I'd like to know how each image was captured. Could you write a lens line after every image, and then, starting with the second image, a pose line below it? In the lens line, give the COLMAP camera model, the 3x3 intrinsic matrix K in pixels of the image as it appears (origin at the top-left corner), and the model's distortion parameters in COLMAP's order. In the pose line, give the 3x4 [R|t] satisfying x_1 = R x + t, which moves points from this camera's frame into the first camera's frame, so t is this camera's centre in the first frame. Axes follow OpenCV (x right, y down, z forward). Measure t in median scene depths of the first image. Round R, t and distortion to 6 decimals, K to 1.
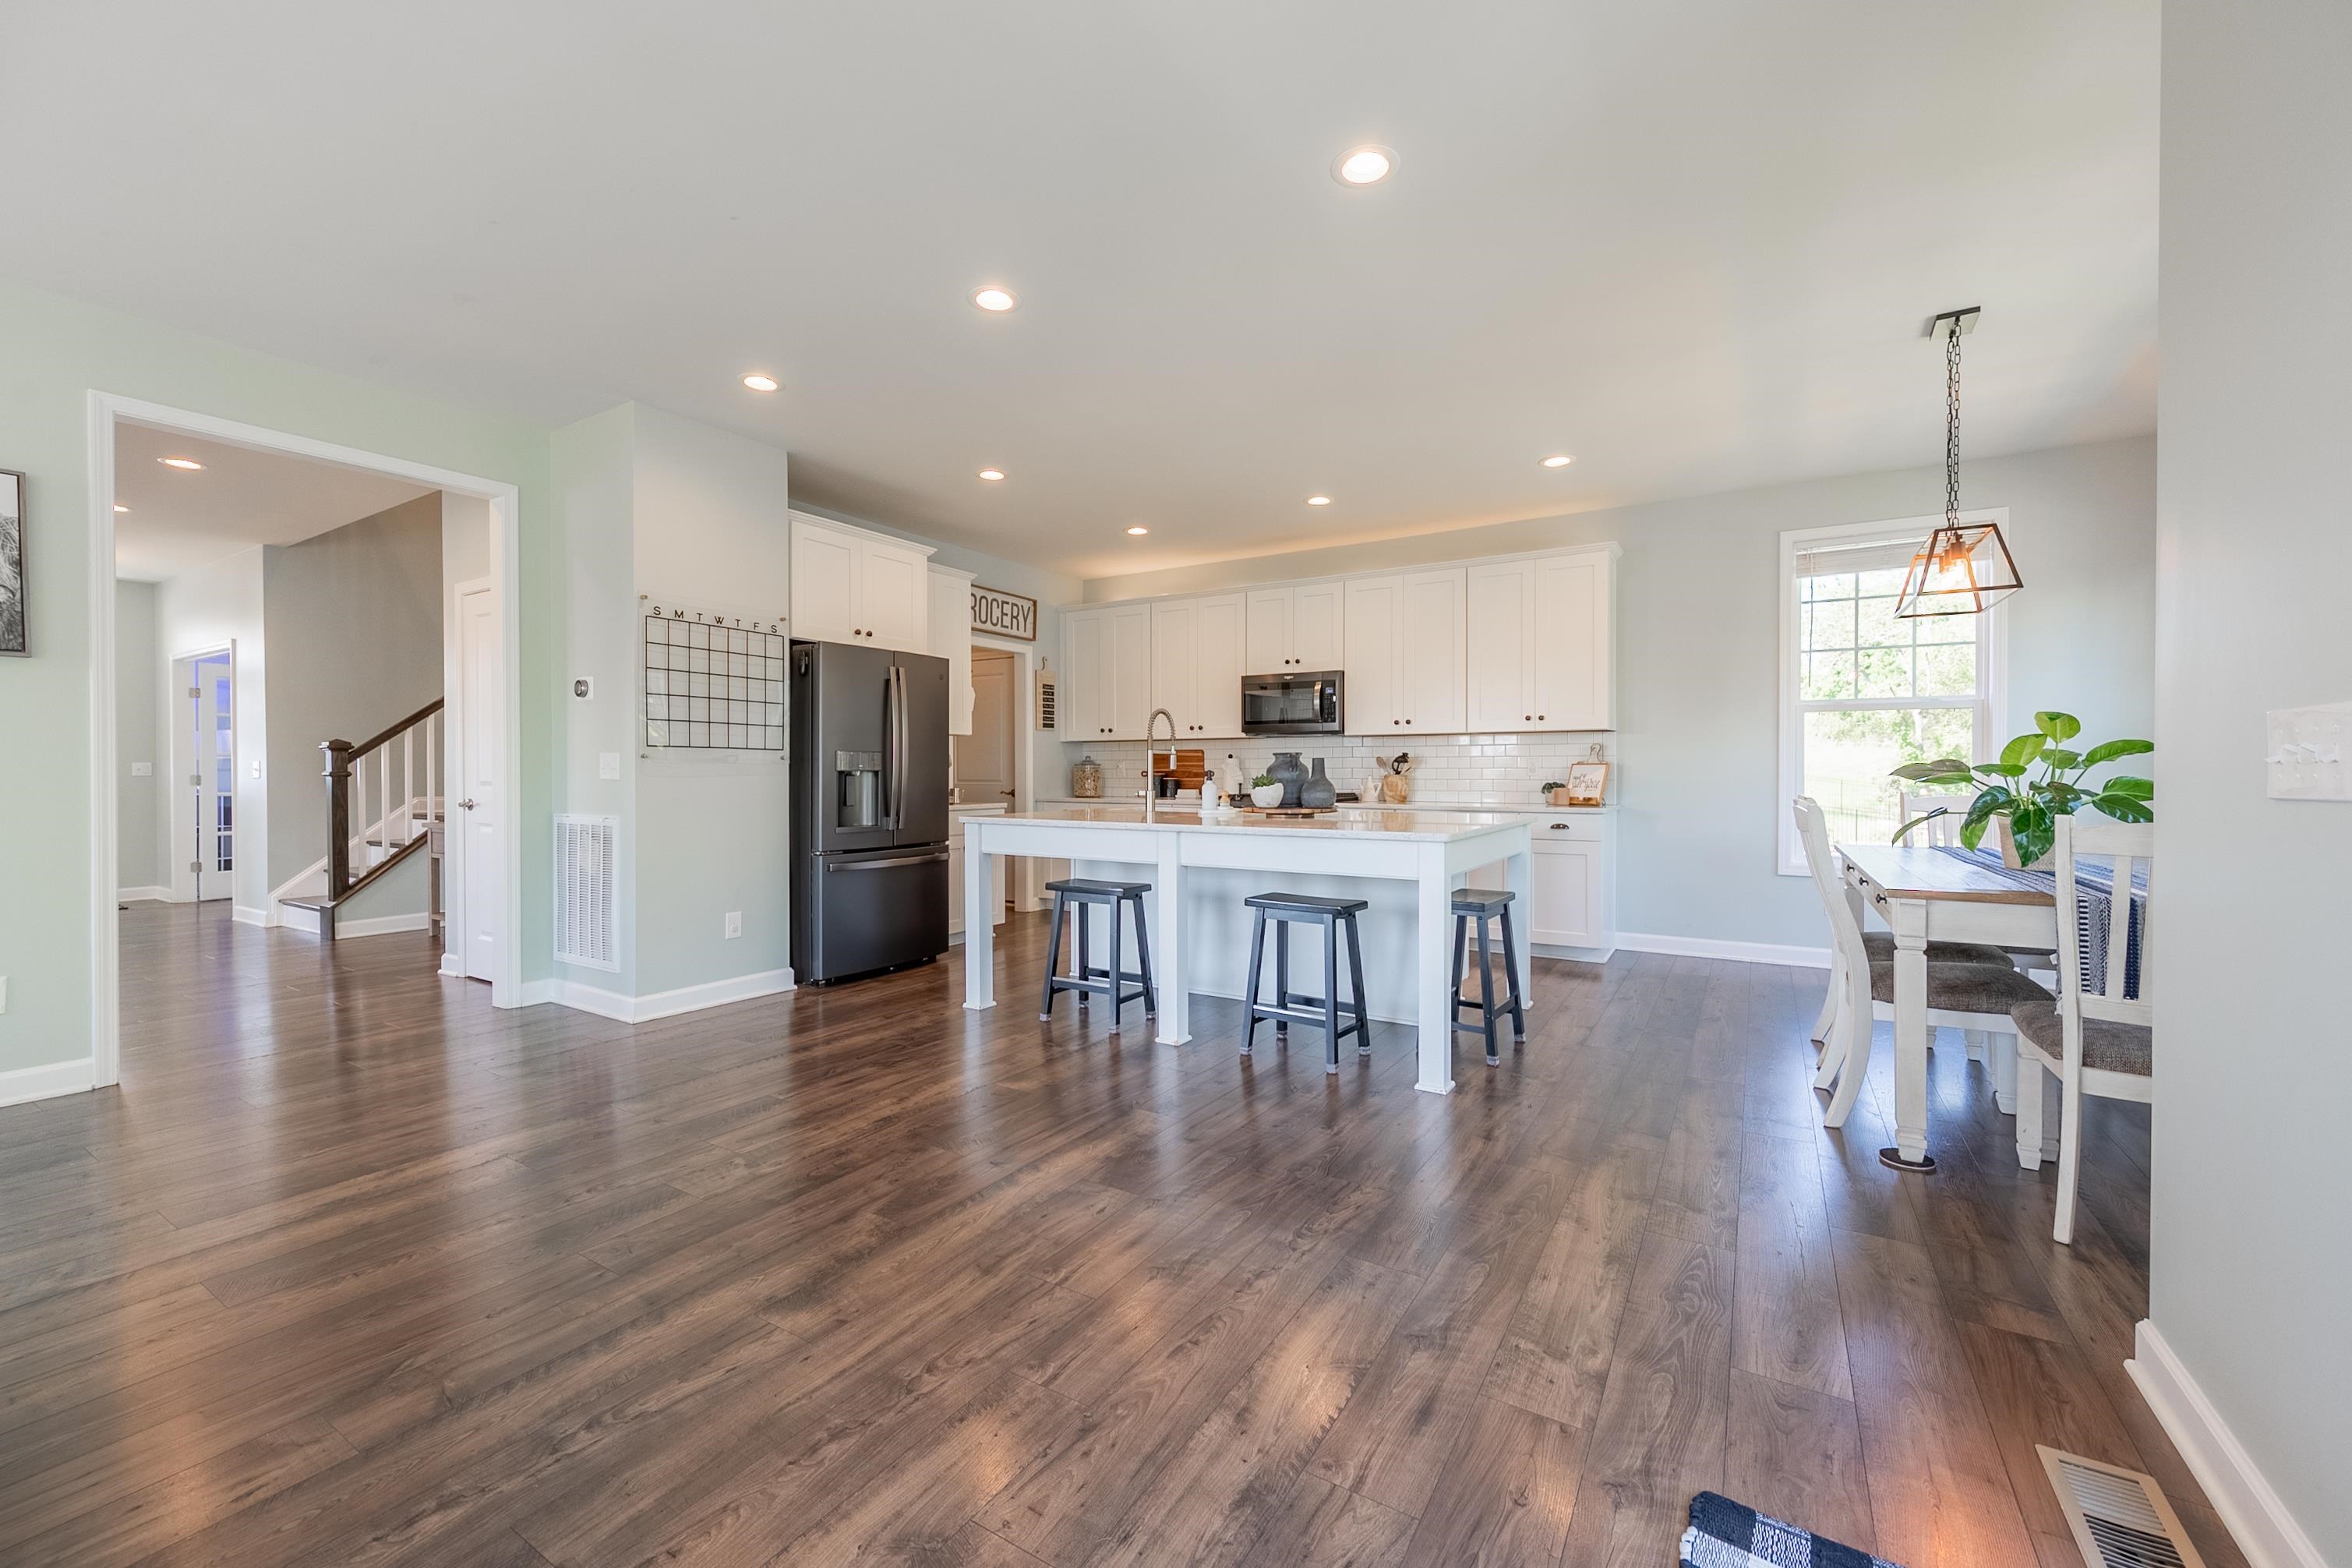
lens RADIAL K [[947.2, 0, 1166.2], [0, 947.2, 770.9], [0, 0, 1]] dist [0.001059, 0.000104]
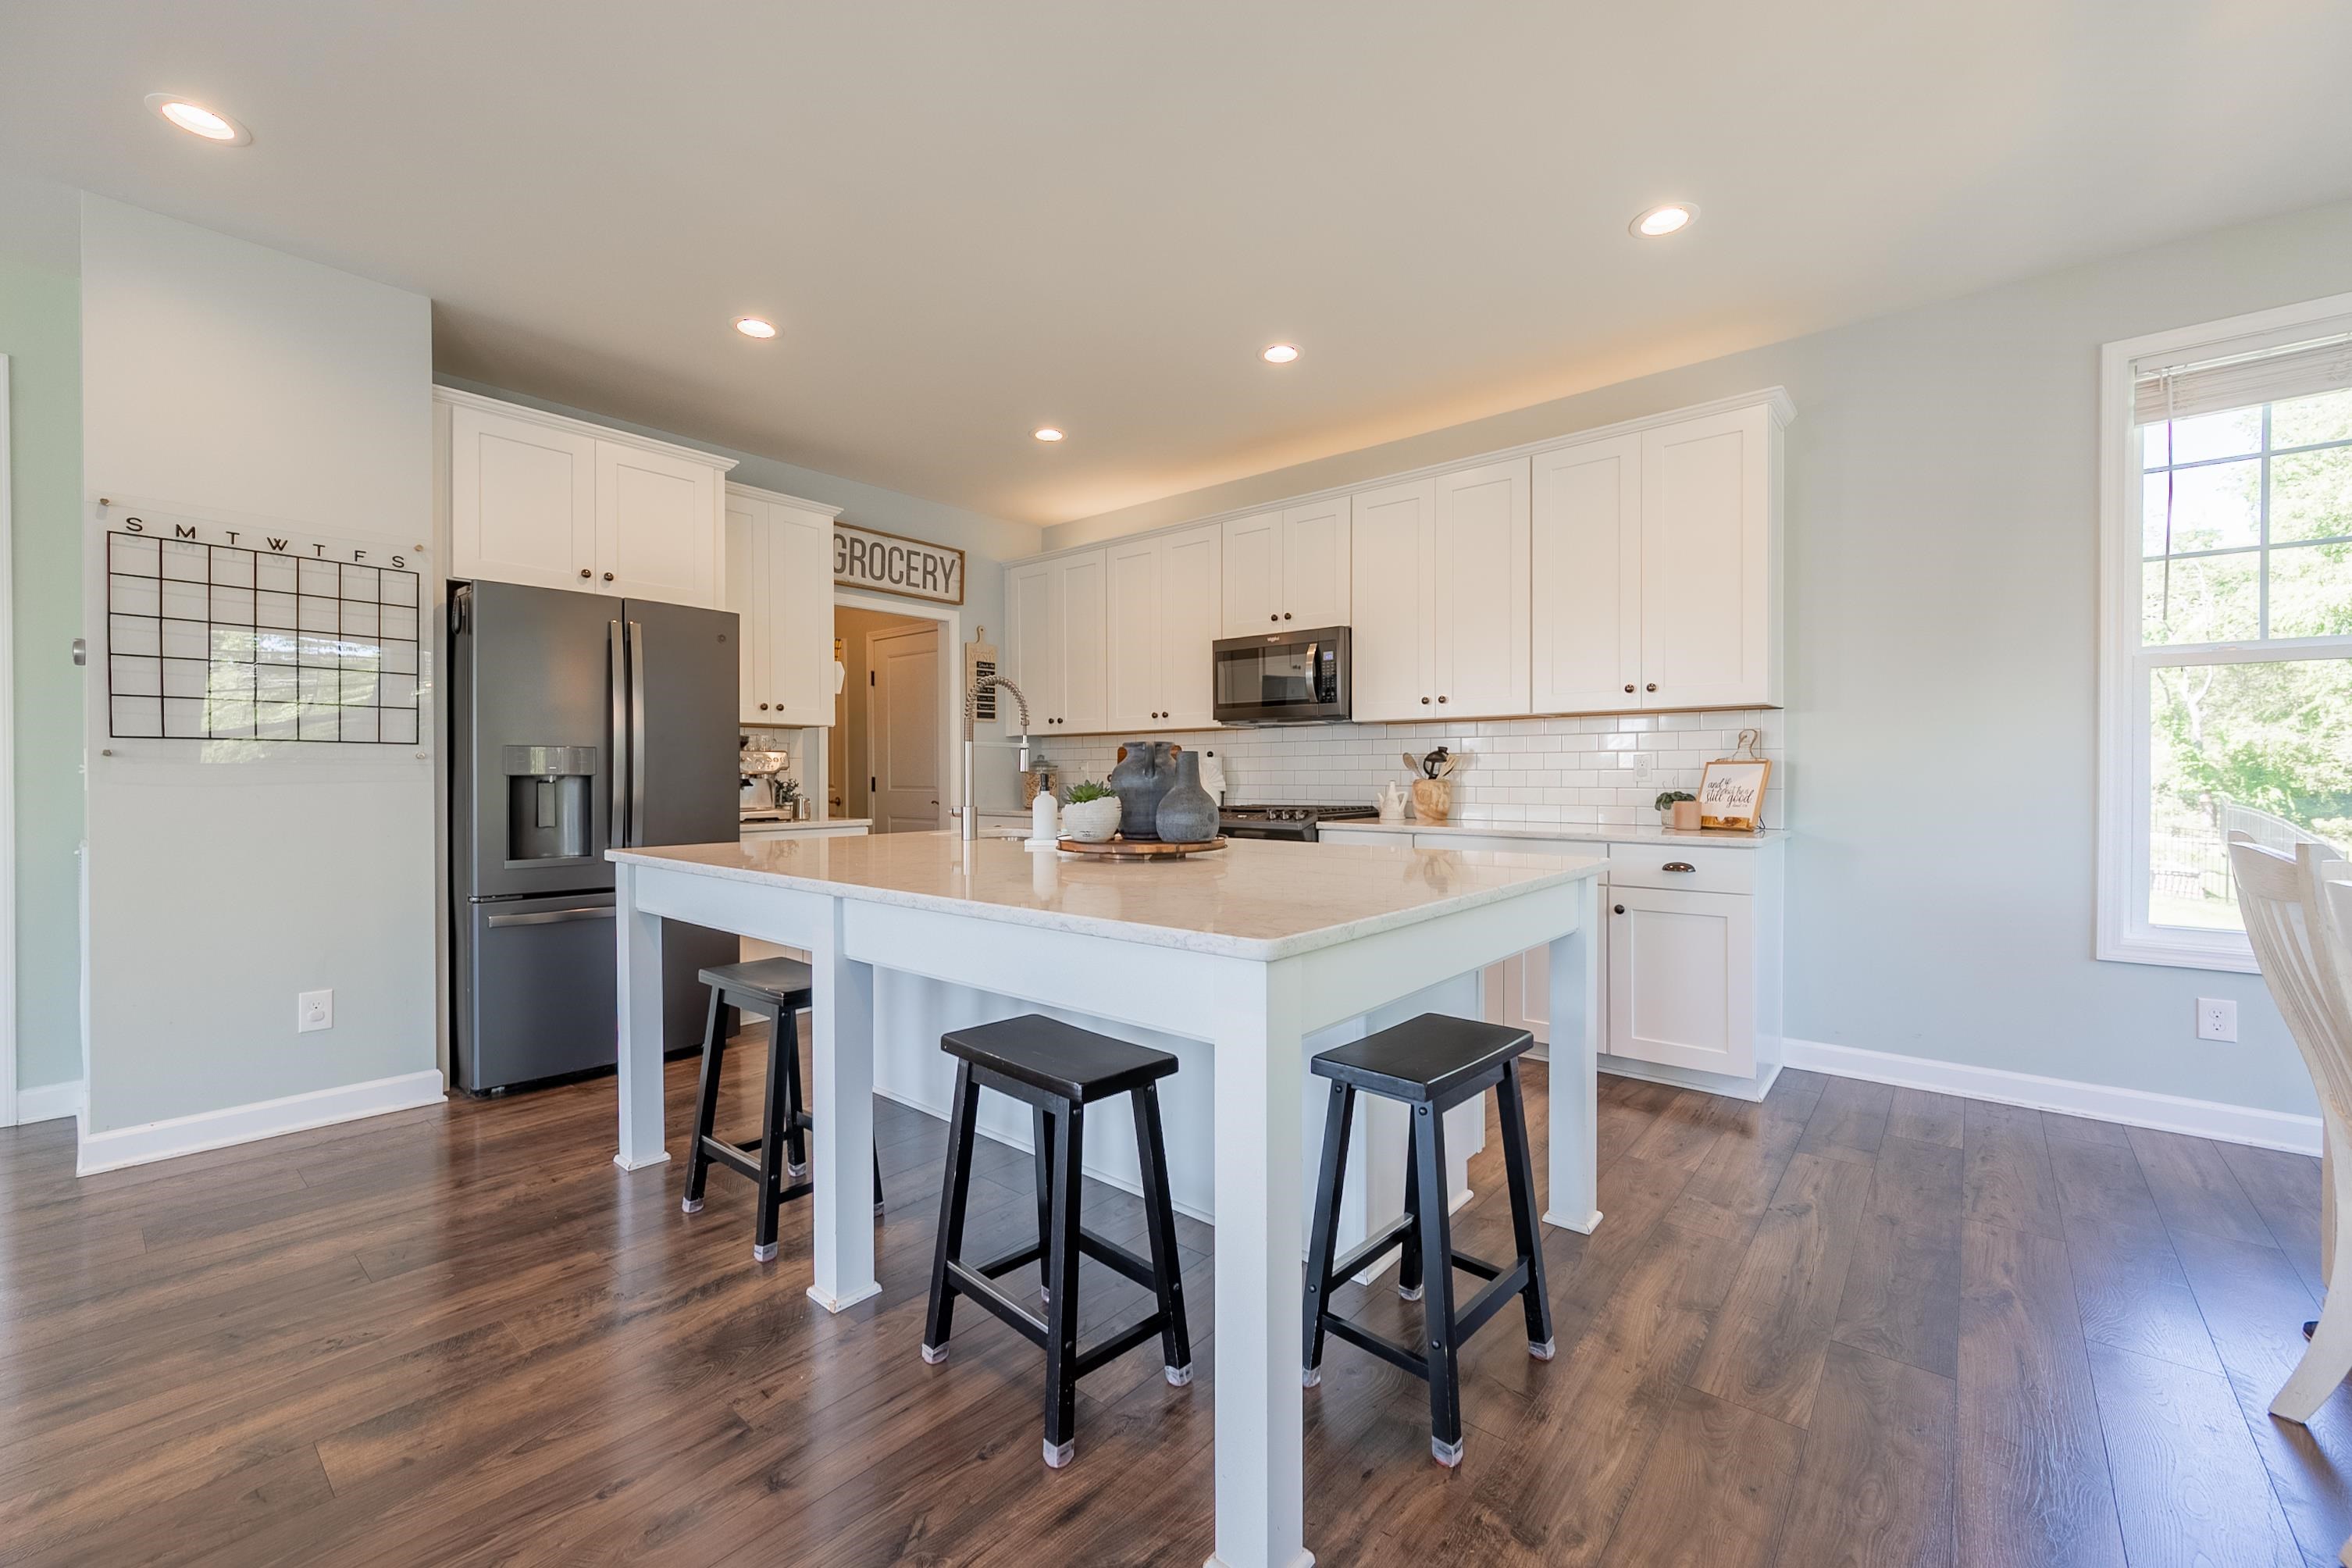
lens RADIAL K [[947.2, 0, 1164.6], [0, 947.2, 776.7], [0, 0, 1]] dist [0.001059, 0.000104]
pose [[0.988732, -0.000923, -0.149696, 0.174700], [0.001358, 0.999995, 0.002804, -0.000432], [0.149693, -0.002976, 0.988728, 0.343217]]
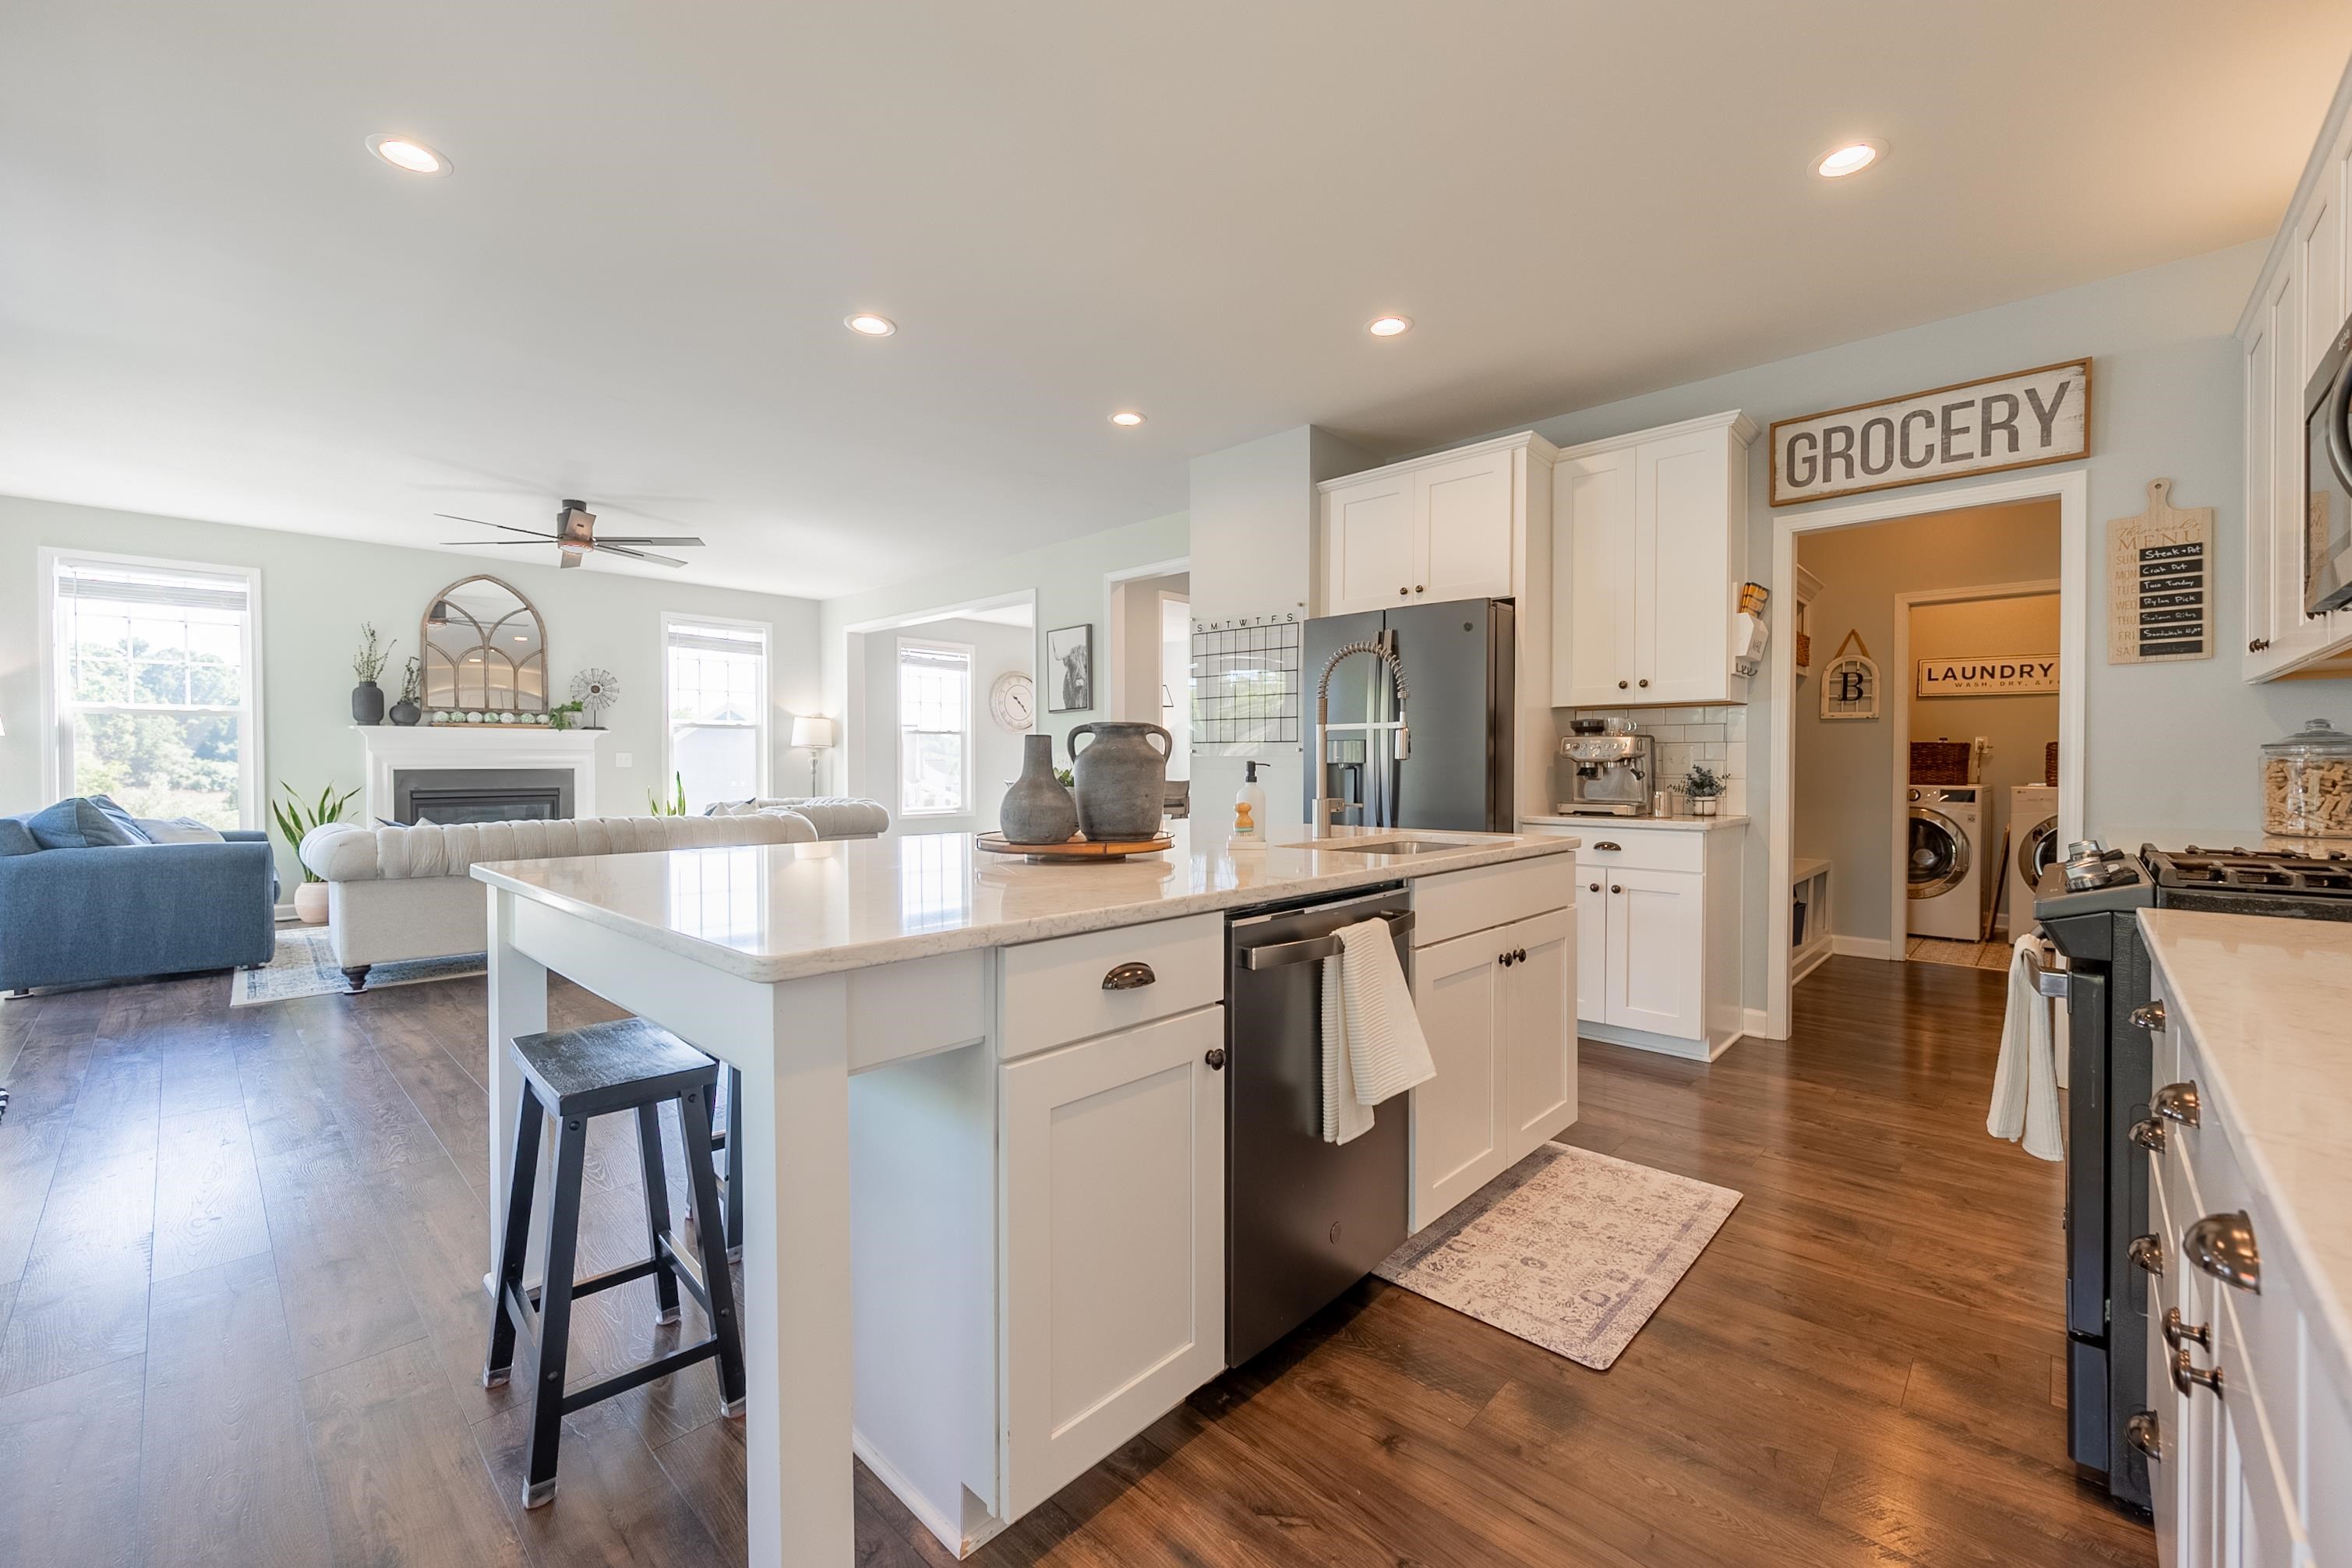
lens RADIAL K [[947.2, 0, 1172.3], [0, 947.2, 778.4], [0, 0, 1]] dist [0.001059, 0.000104]
pose [[-0.201630, 0.011934, -0.979389, 0.457290], [-0.003078, 0.999913, 0.012818, 0.003019], [0.979457, 0.005599, -0.201576, 0.875487]]
